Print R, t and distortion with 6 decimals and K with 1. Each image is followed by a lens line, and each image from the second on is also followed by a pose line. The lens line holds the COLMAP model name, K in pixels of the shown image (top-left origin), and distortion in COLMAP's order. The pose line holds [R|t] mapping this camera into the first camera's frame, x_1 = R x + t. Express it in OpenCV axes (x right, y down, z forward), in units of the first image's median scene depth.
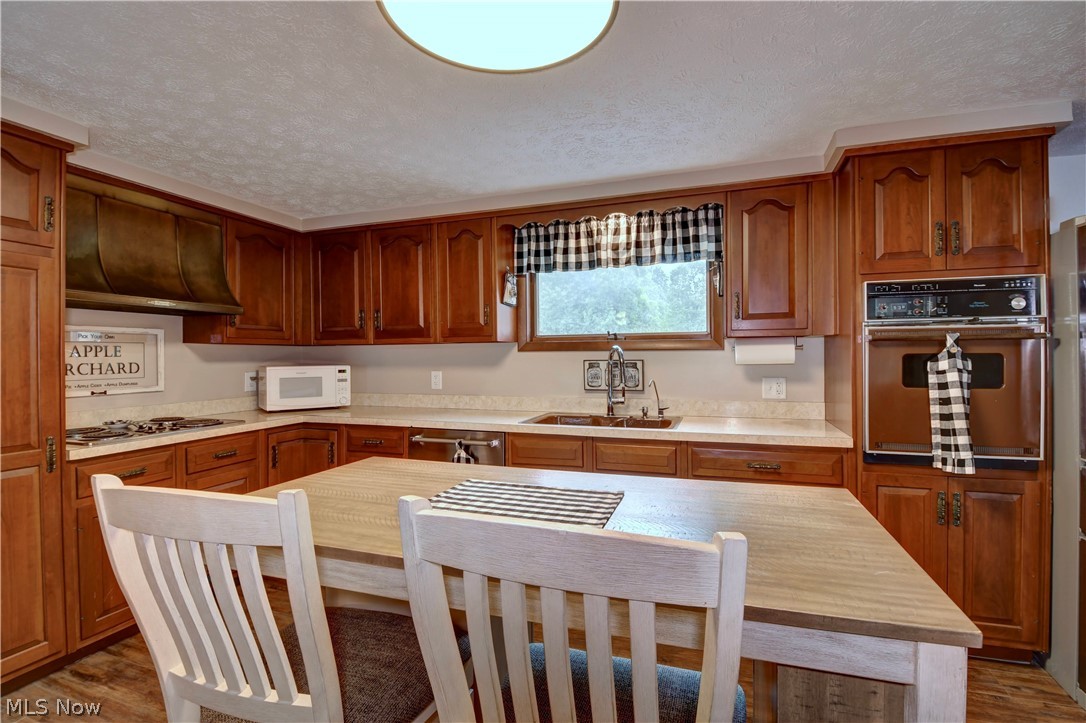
lens RADIAL K [[506.7, 0, 544.9], [0, 506.7, 358.1], [0, 0, 1]] dist [0.015582, -0.022939]
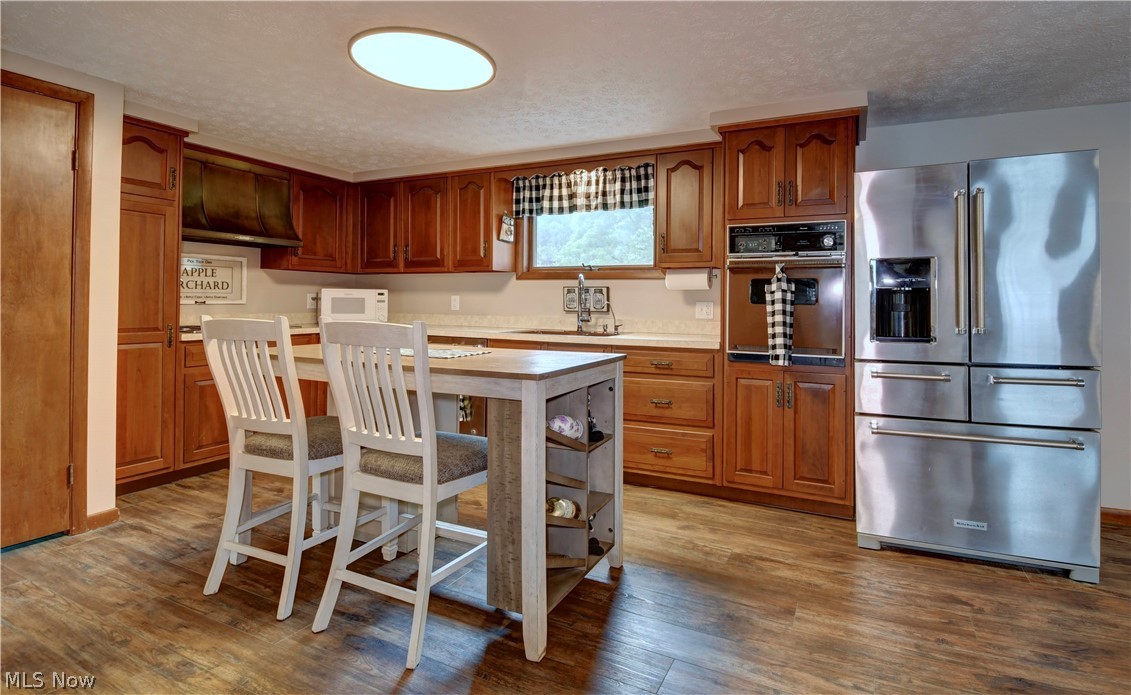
lens RADIAL K [[558.8, 0, 592.9], [0, 558.8, 297.0], [0, 0, 1]] dist [0.015680, -0.023593]
pose [[0.994110, 0.017892, -0.106890, 0.314606], [-0.019046, 0.999771, -0.009790, 0.043796], [0.106690, 0.011768, 0.994223, -0.368123]]
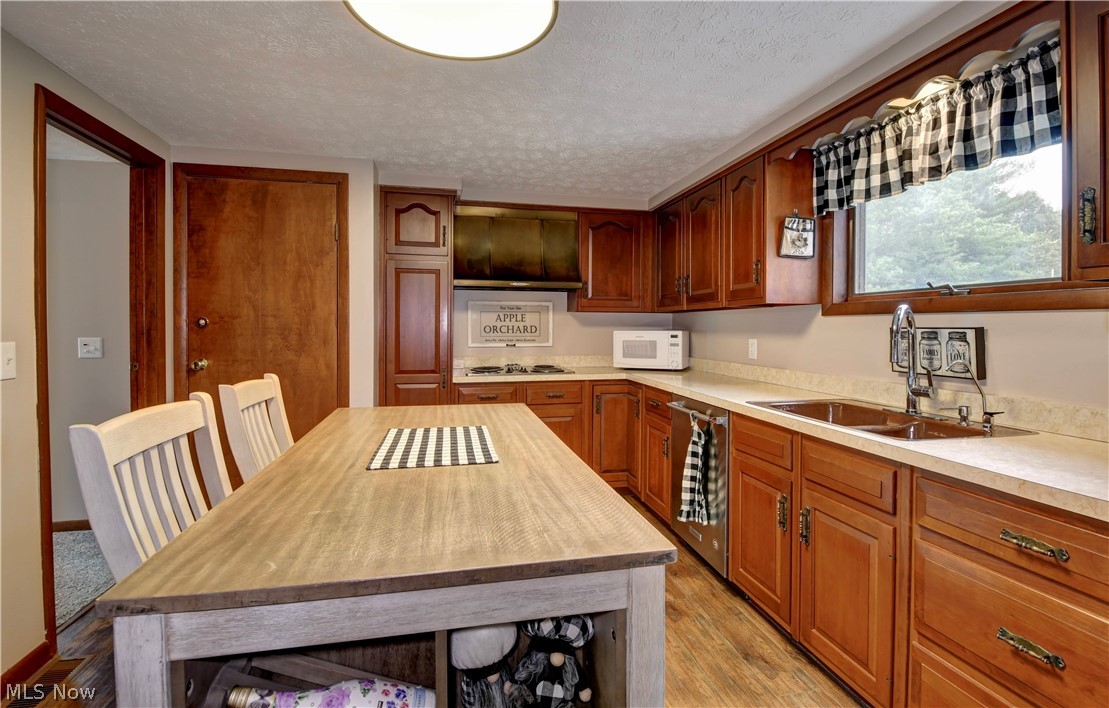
lens RADIAL K [[518.0, 0, 556.7], [0, 518.0, 334.9], [0, 0, 1]] dist [0.020375, -0.025559]
pose [[0.519572, 0.021955, -0.854145, 0.471662], [-0.009919, 0.999757, 0.019664, 0.005149], [0.854369, -0.001744, 0.519664, 0.274257]]
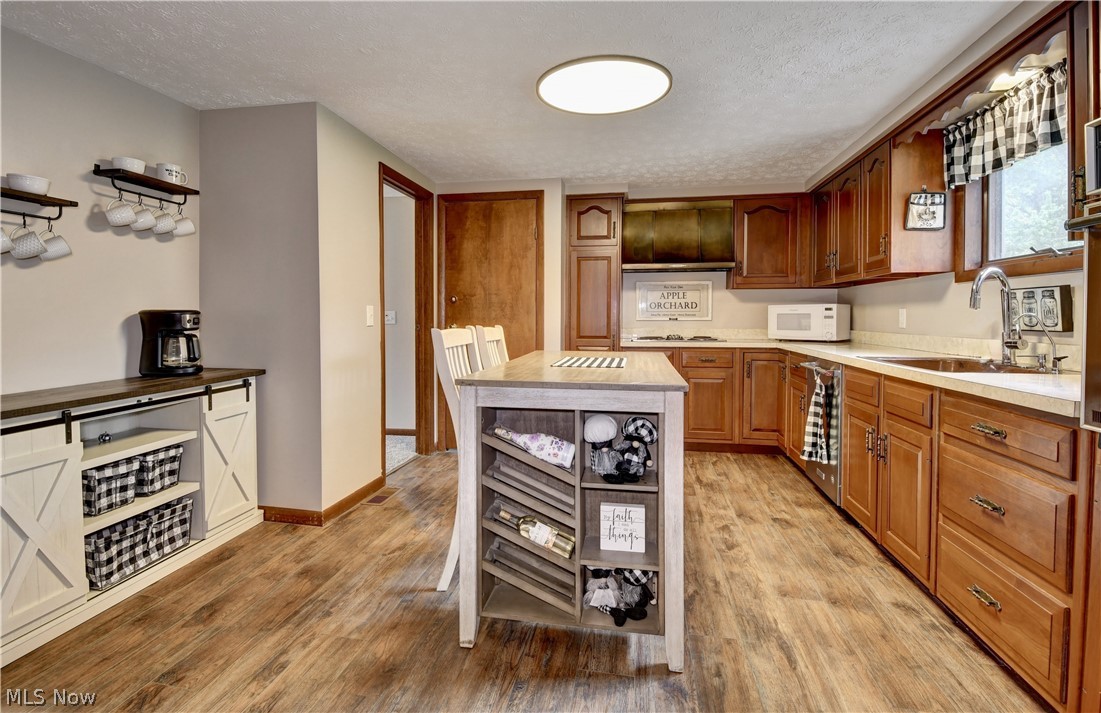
lens RADIAL K [[532.7, 0, 531.0], [0, 532.7, 328.4], [0, 0, 1]] dist [0.015065, -0.022869]
pose [[0.136561, 0.029402, -0.990195, 0.811137], [-0.004776, 0.999567, 0.029021, 0.044730], [0.990620, 0.000766, 0.136643, 0.224351]]
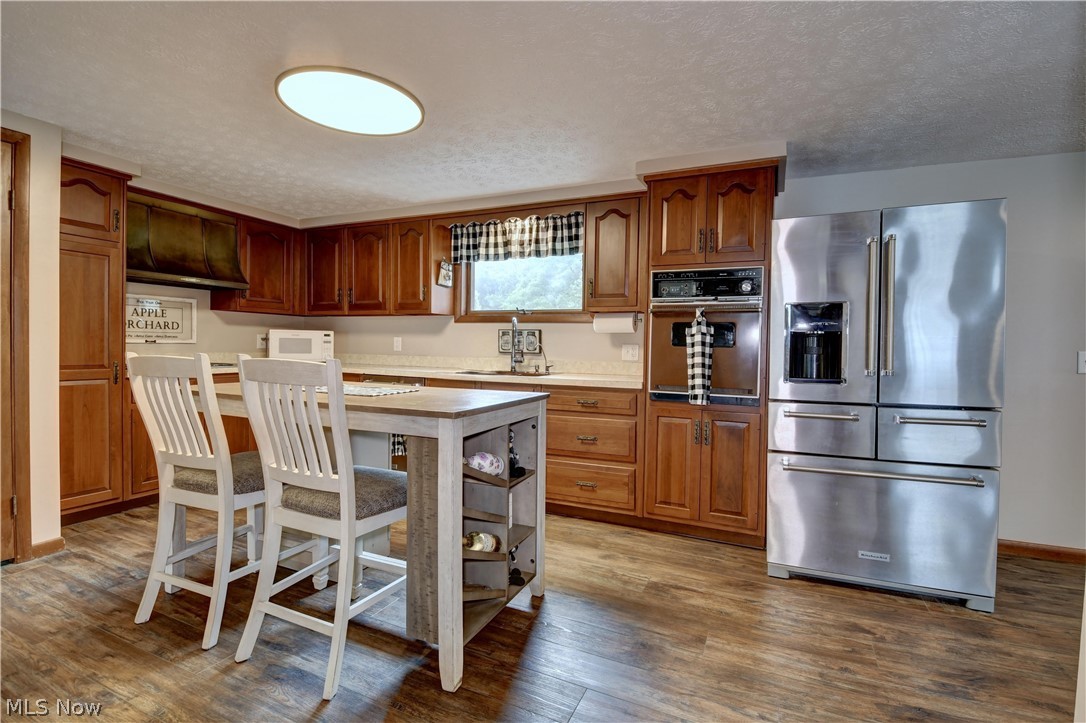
lens RADIAL K [[506.7, 0, 544.9], [0, 506.7, 358.1], [0, 0, 1]] dist [0.015582, -0.022939]
pose [[0.995486, 0.028551, -0.090510, 0.338788], [-0.026629, 0.999395, 0.022373, 0.048453], [0.091094, -0.019862, 0.995644, -0.311744]]
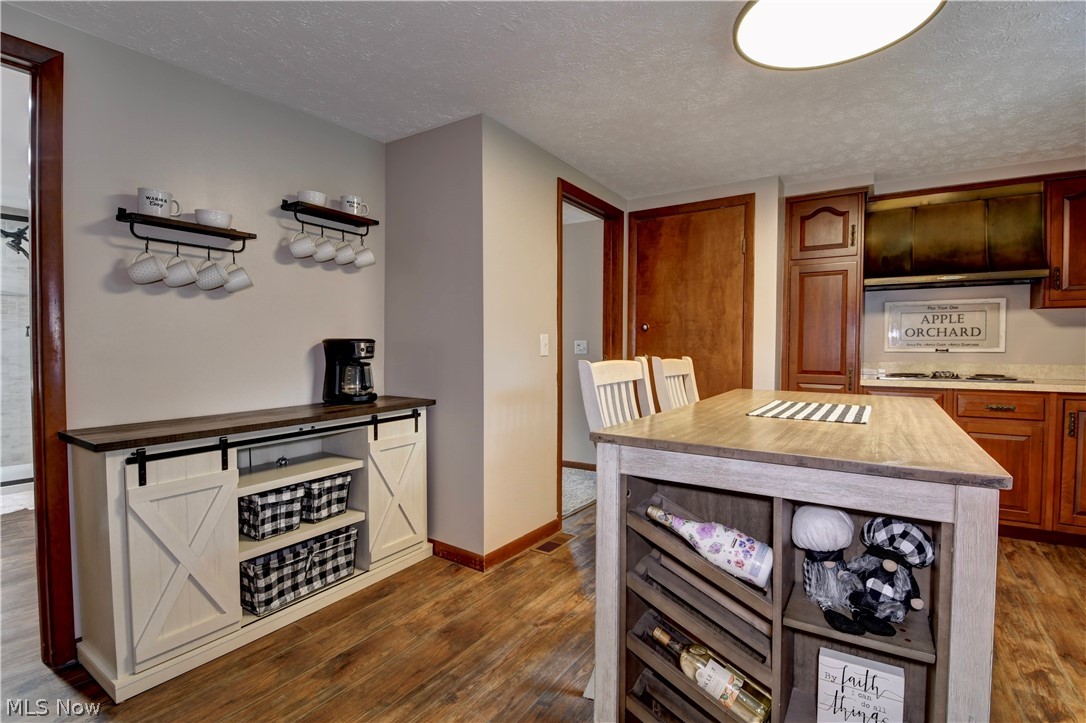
lens RADIAL K [[506.7, 0, 544.9], [0, 506.7, 358.1], [0, 0, 1]] dist [0.015582, -0.022939]
pose [[-0.249515, 0.027758, -0.967973, 0.602659], [-0.004351, 0.999547, 0.029785, 0.048673], [0.968361, 0.011644, -0.249282, 0.288591]]
